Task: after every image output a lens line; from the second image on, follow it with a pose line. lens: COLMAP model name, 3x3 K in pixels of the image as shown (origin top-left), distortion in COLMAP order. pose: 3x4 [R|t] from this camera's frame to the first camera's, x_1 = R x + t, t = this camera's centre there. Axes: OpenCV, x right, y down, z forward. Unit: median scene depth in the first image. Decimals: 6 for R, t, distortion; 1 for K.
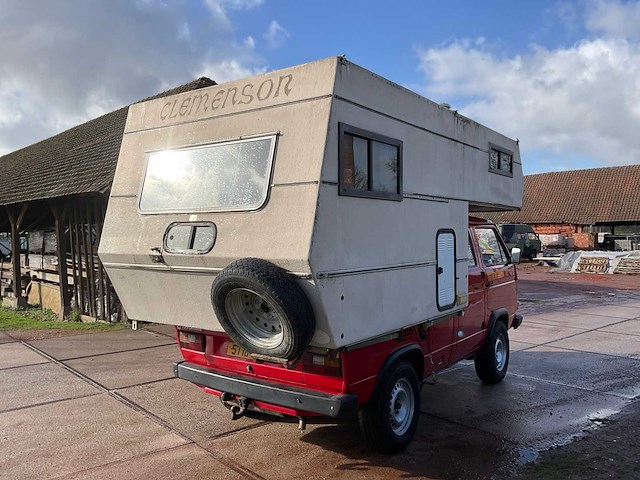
lens RADIAL K [[541.2, 0, 320.0], [0, 541.2, 240.0], [0, 0, 1]] dist [0.032020, -0.005231]
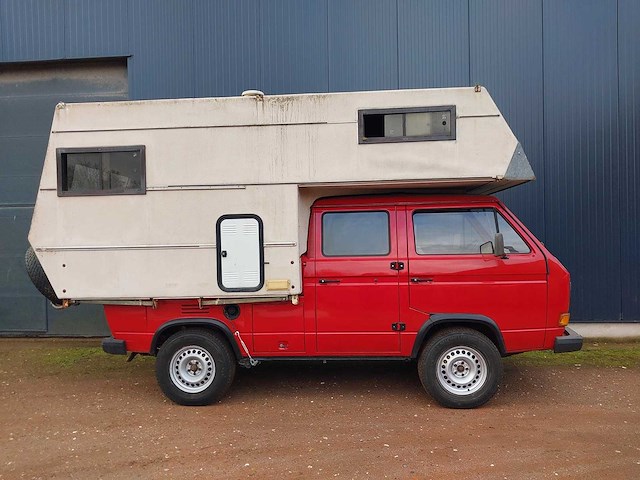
lens RADIAL K [[541.2, 0, 320.0], [0, 541.2, 240.0], [0, 0, 1]] dist [0.032020, -0.005231]
pose [[0.506592, -0.001201, -0.862185, 1.242317], [0.007602, 0.999966, 0.003074, 0.027650], [0.862152, -0.008111, 0.506585, 0.626415]]
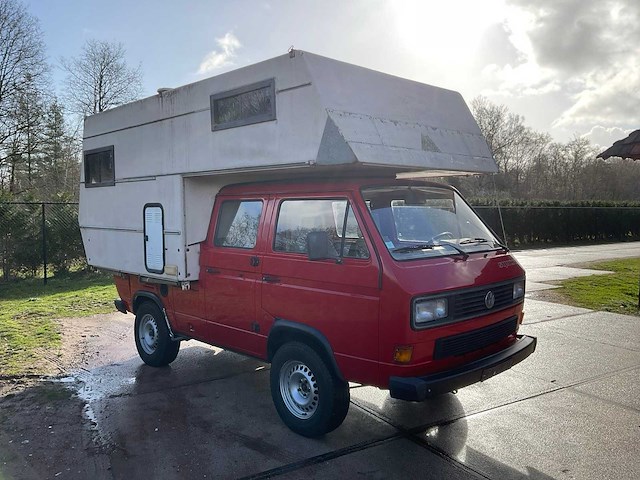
lens RADIAL K [[541.2, 0, 320.0], [0, 541.2, 240.0], [0, 0, 1]] dist [0.032020, -0.005231]
pose [[-0.167442, 0.070919, -0.983328, 1.345447], [0.000214, 0.997412, 0.071899, -0.025860], [0.985882, 0.011829, -0.167024, 1.586790]]
